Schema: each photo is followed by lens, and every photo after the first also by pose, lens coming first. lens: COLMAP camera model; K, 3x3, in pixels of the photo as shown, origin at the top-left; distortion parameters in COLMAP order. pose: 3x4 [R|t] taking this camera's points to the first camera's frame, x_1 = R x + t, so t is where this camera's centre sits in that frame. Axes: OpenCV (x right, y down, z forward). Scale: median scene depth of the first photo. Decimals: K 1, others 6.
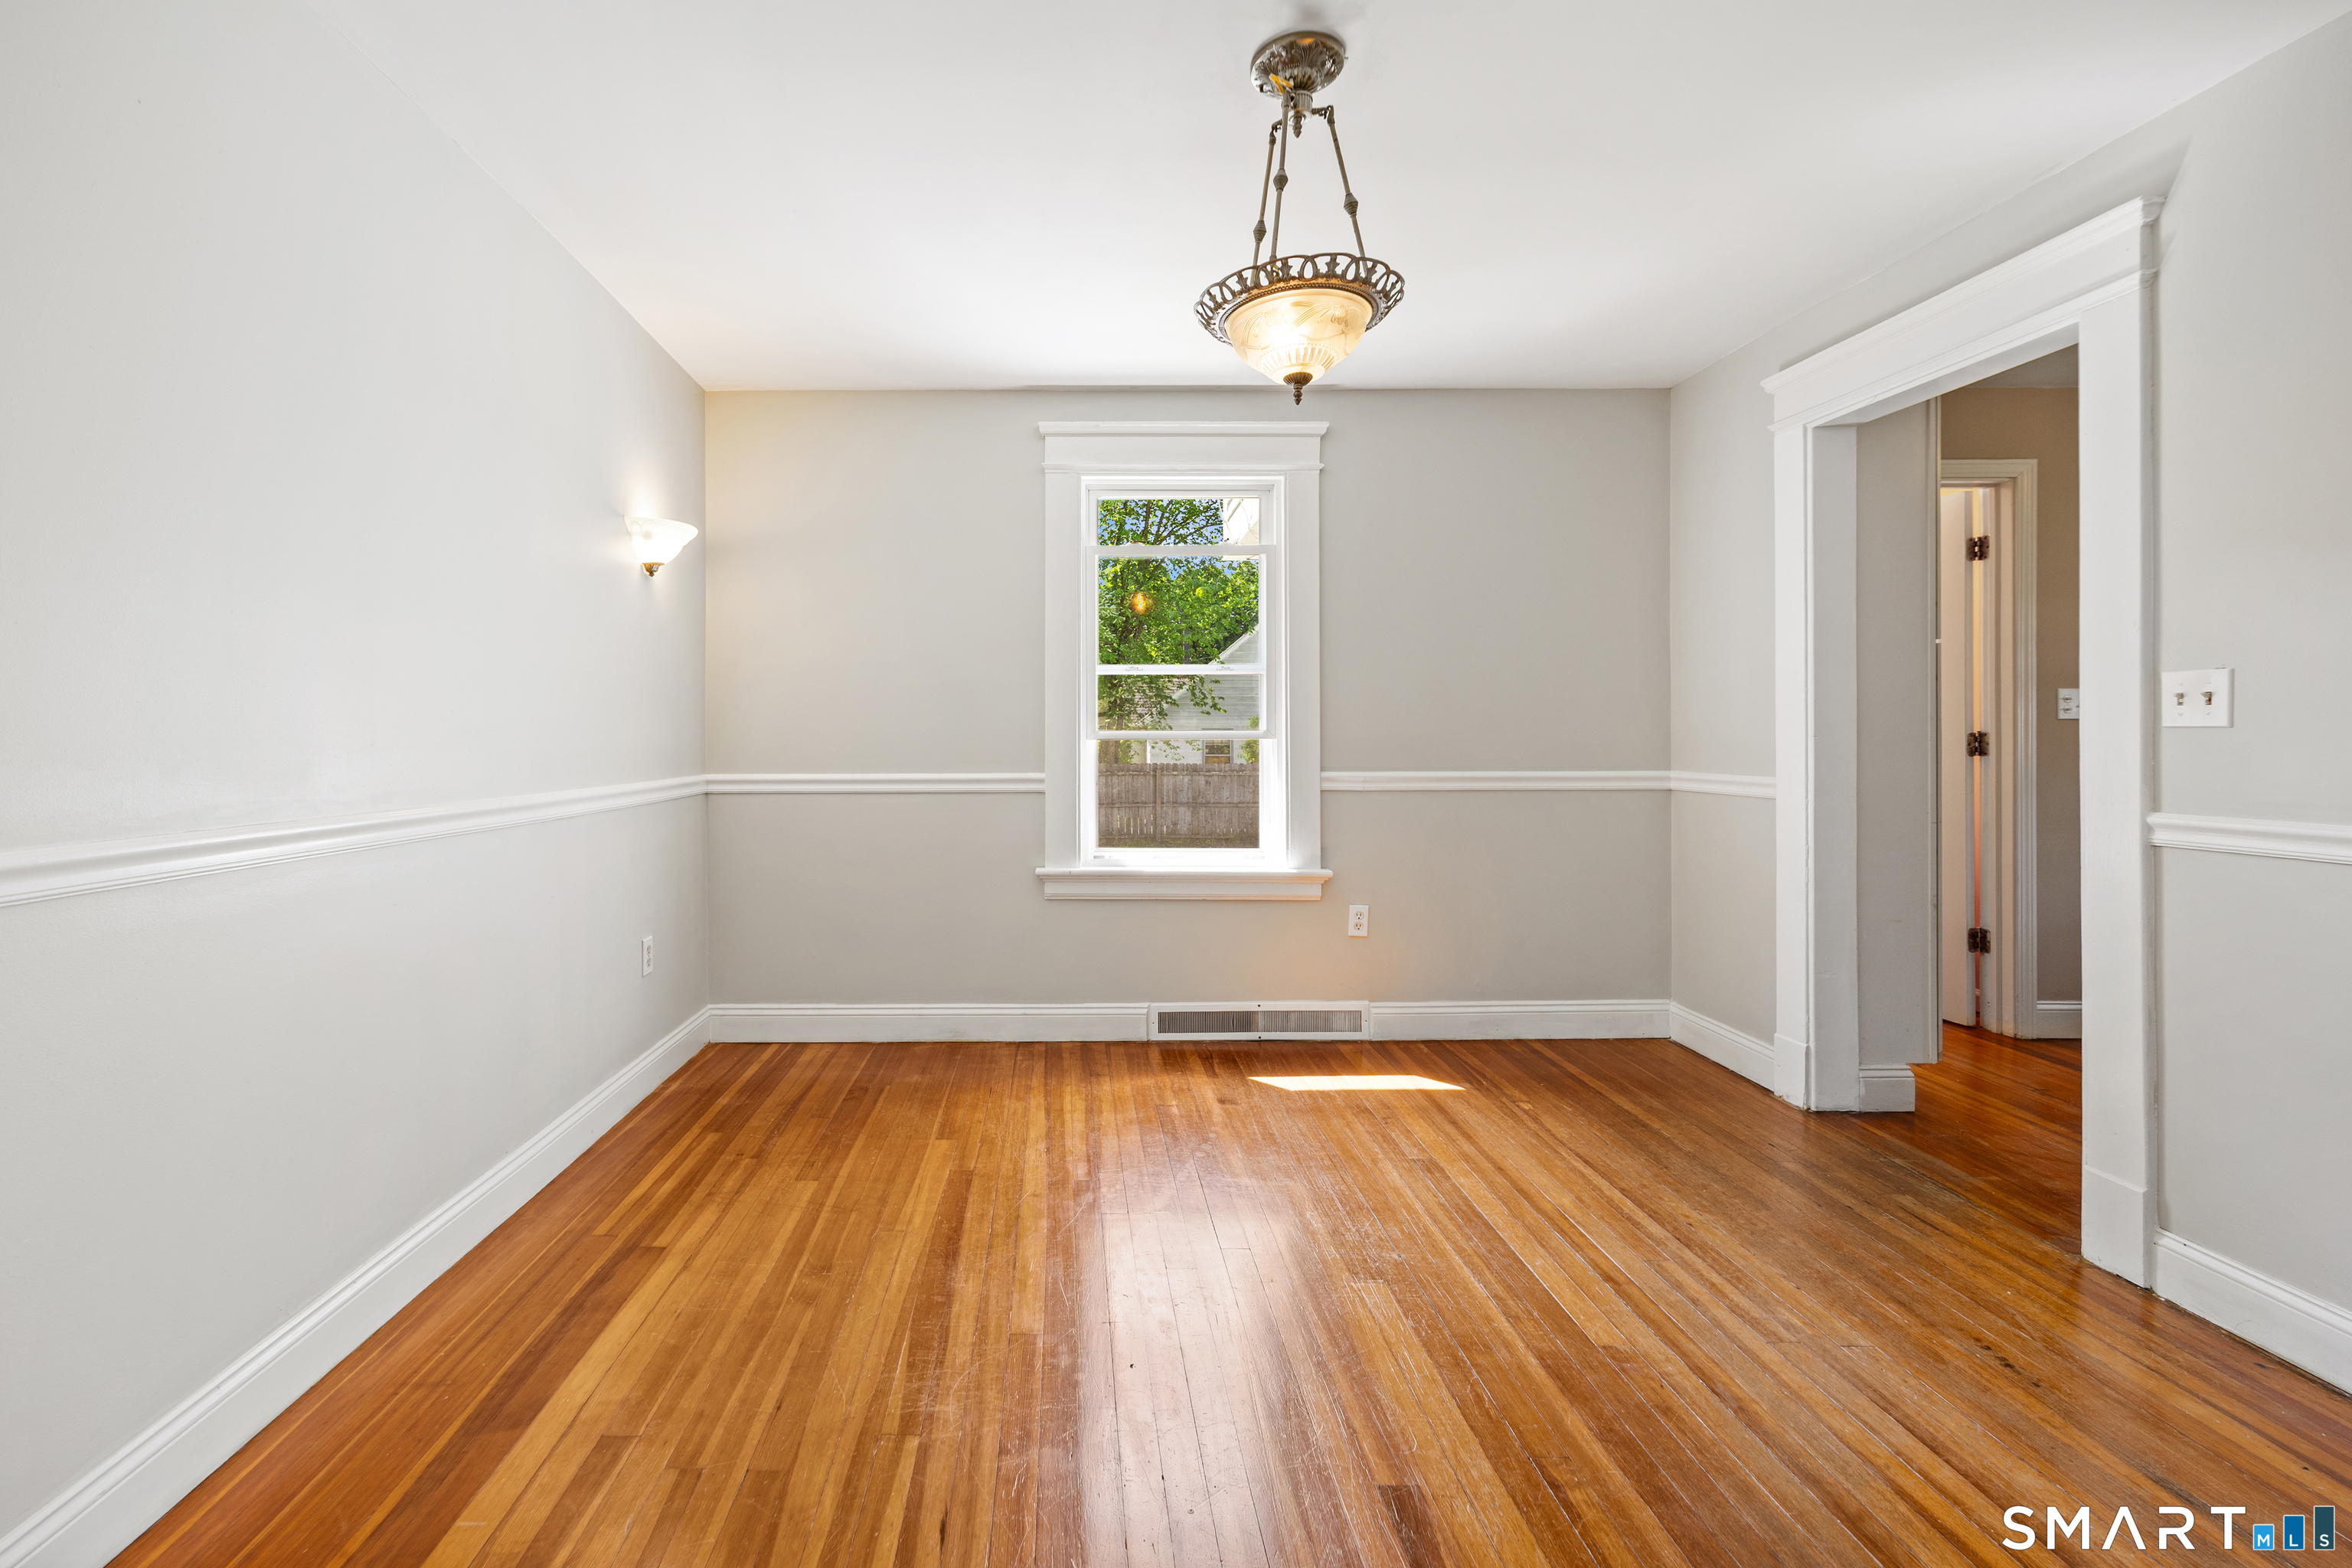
lens RADIAL K [[939.1, 0, 1063.4], [0, 939.1, 729.2], [0, 0, 1]] dist [-0.000001, 0.000167]
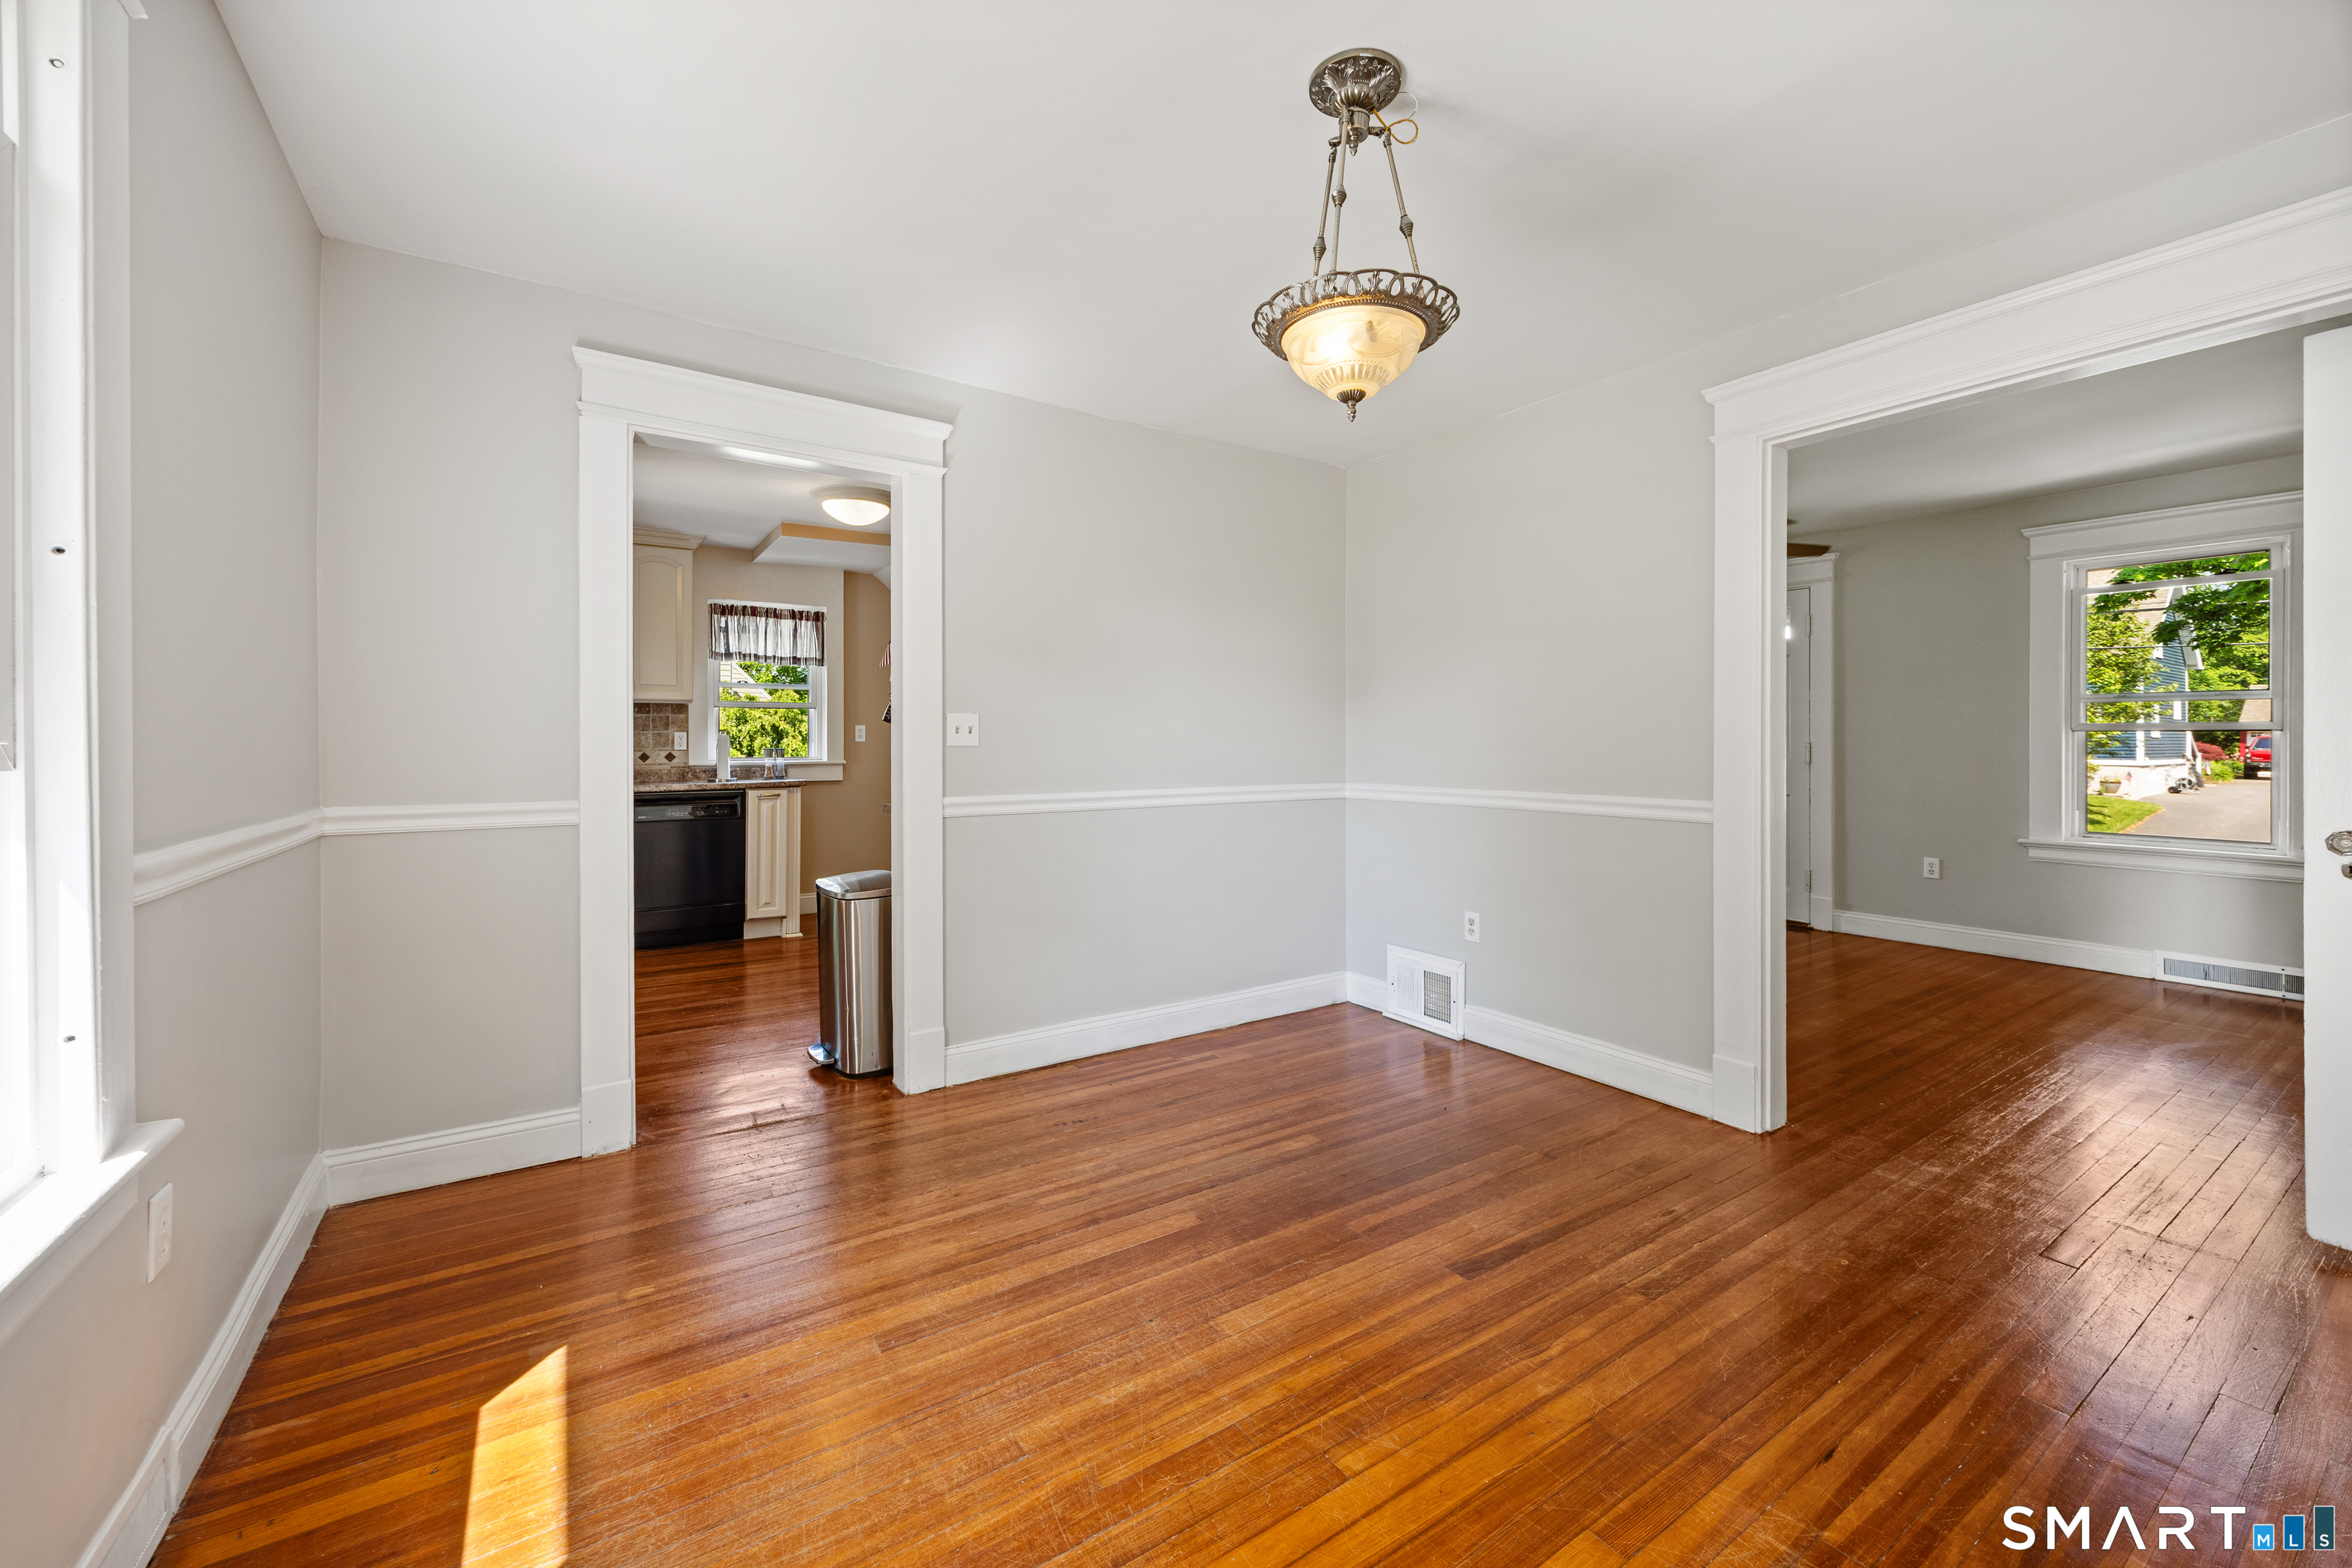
lens RADIAL K [[939.1, 0, 1162.4], [0, 939.1, 754.3], [0, 0, 1]] dist [-0.000001, 0.000167]
pose [[-0.544045, -0.003188, 0.839050, -0.395625], [-0.002060, 0.999995, 0.002464, 0.005840], [-0.839053, -0.000387, -0.544049, 1.421013]]
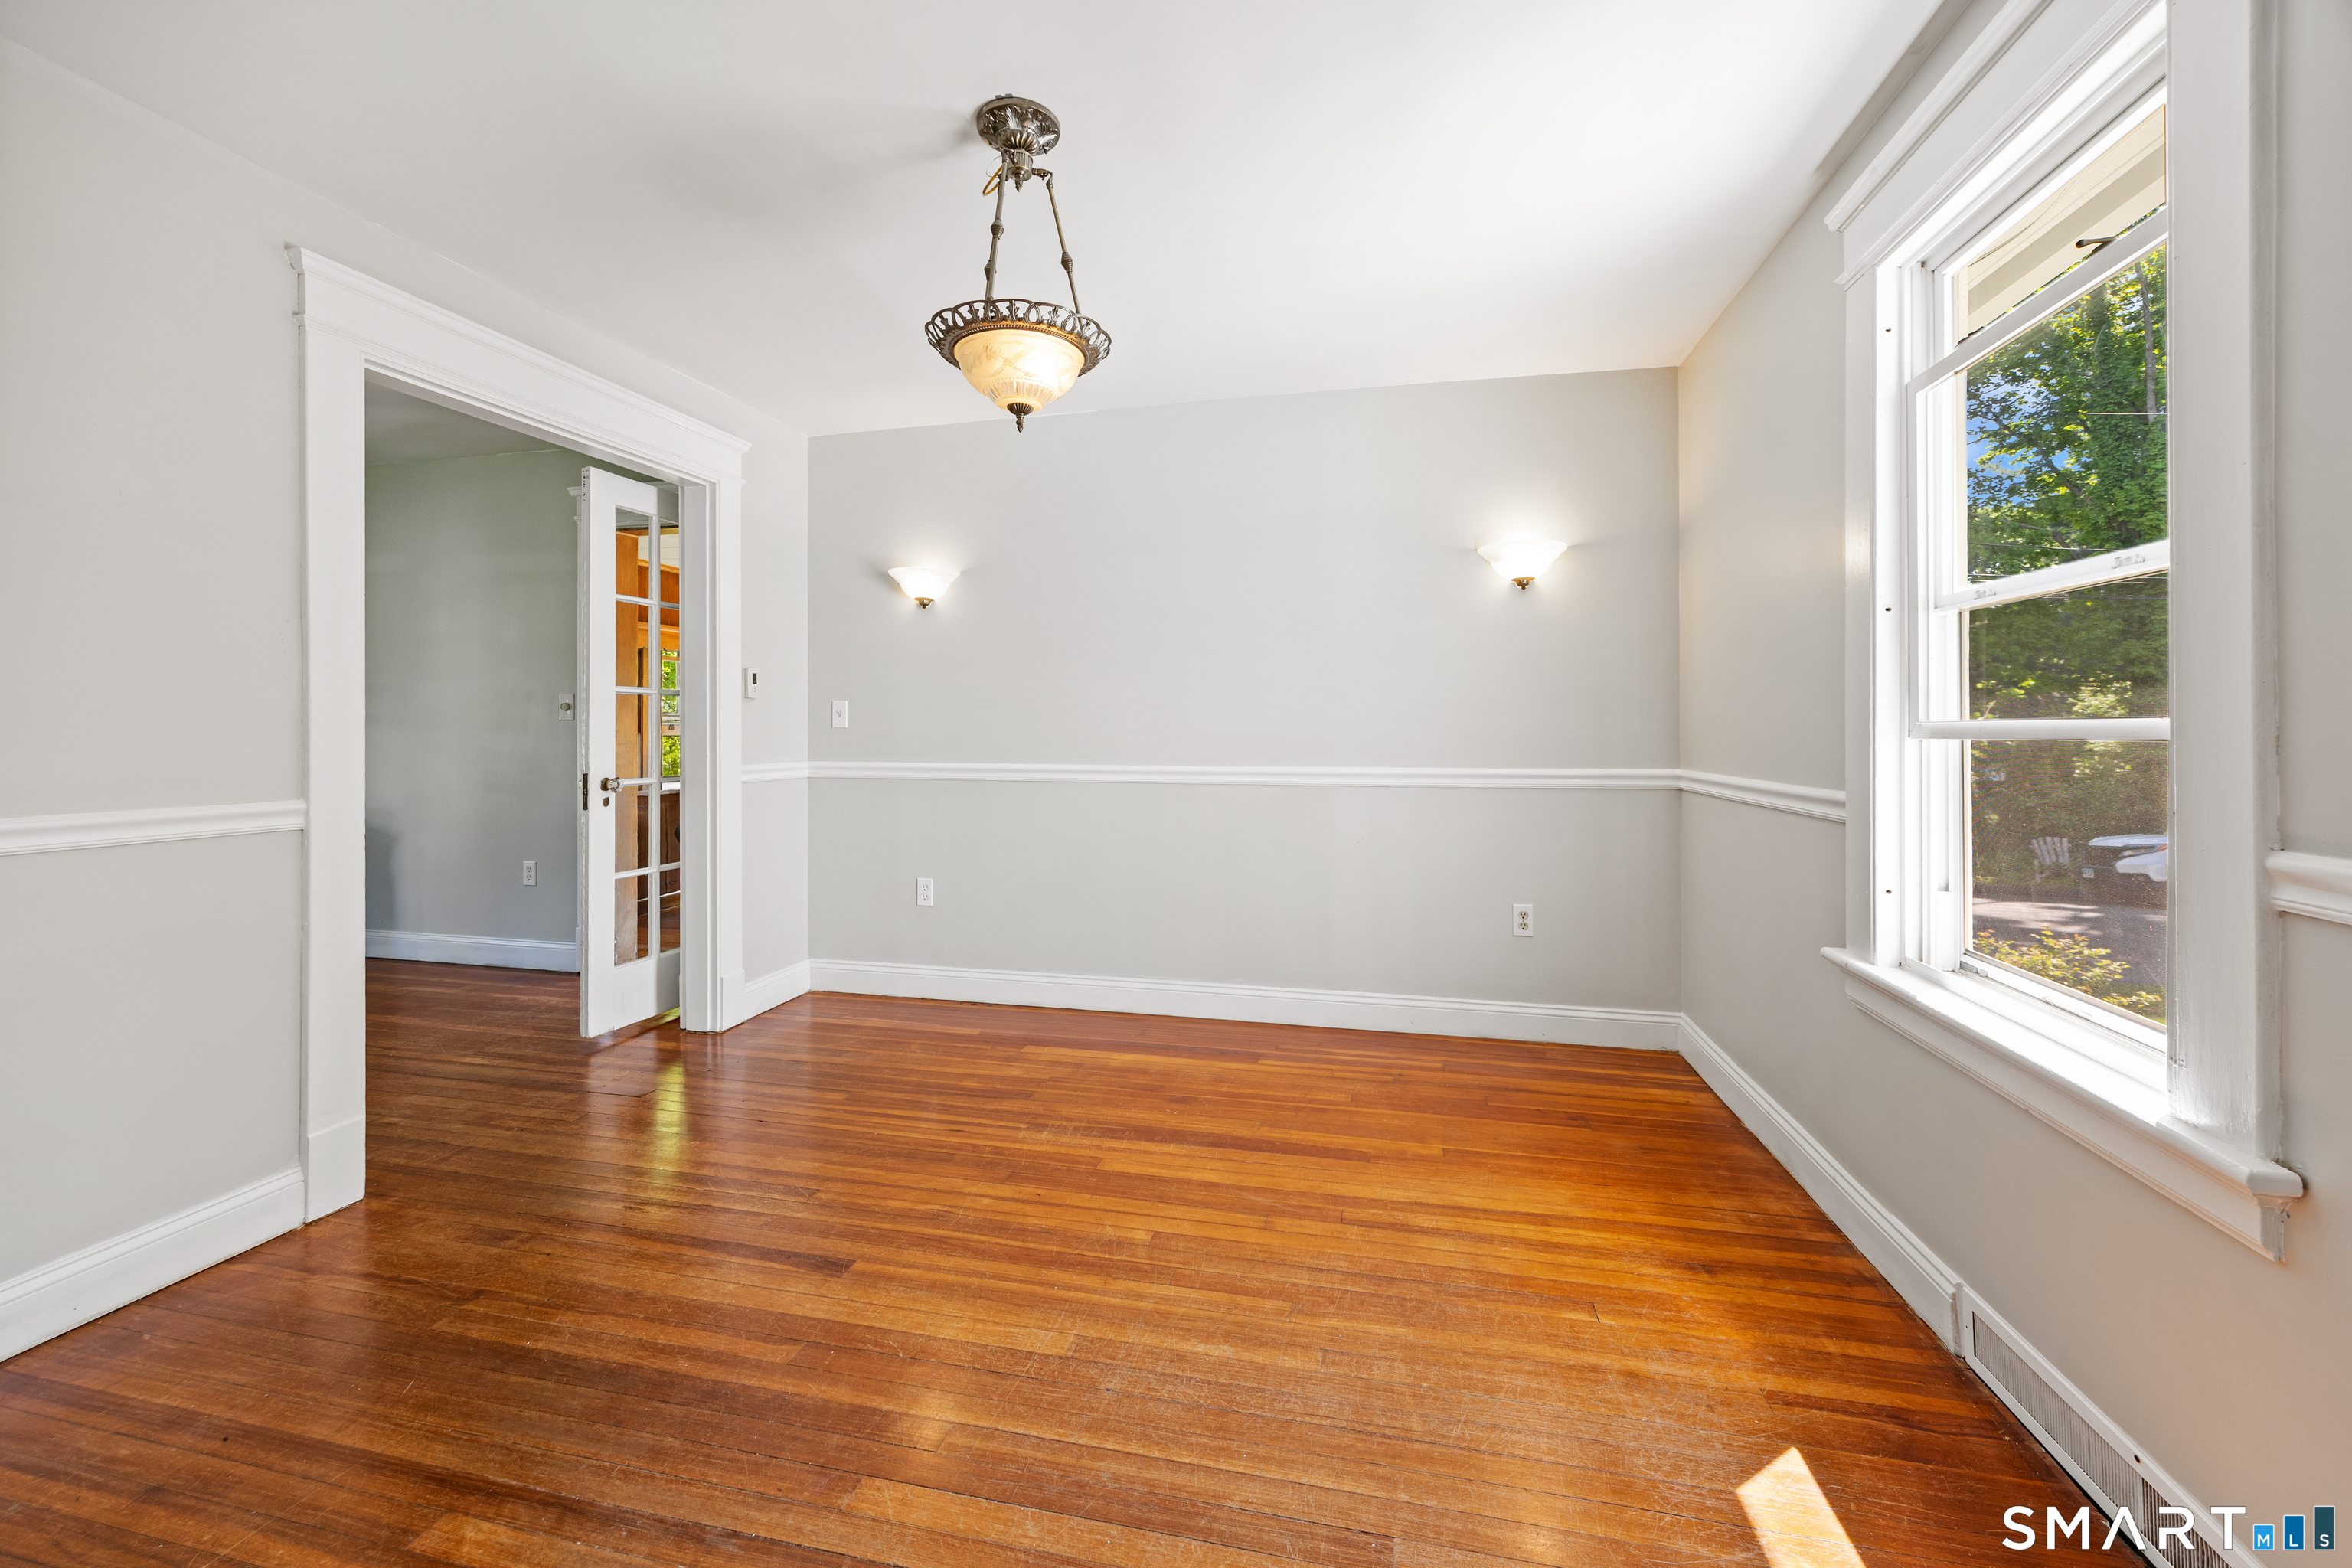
lens RADIAL K [[939.1, 0, 1196.4], [0, 939.1, 732.4], [0, 0, 1]] dist [-0.000001, 0.000167]
pose [[-0.196534, 0.006686, -0.980474, 1.063698], [0.007793, 0.999956, 0.005257, 0.003772], [0.980466, -0.006607, -0.196577, 1.175205]]
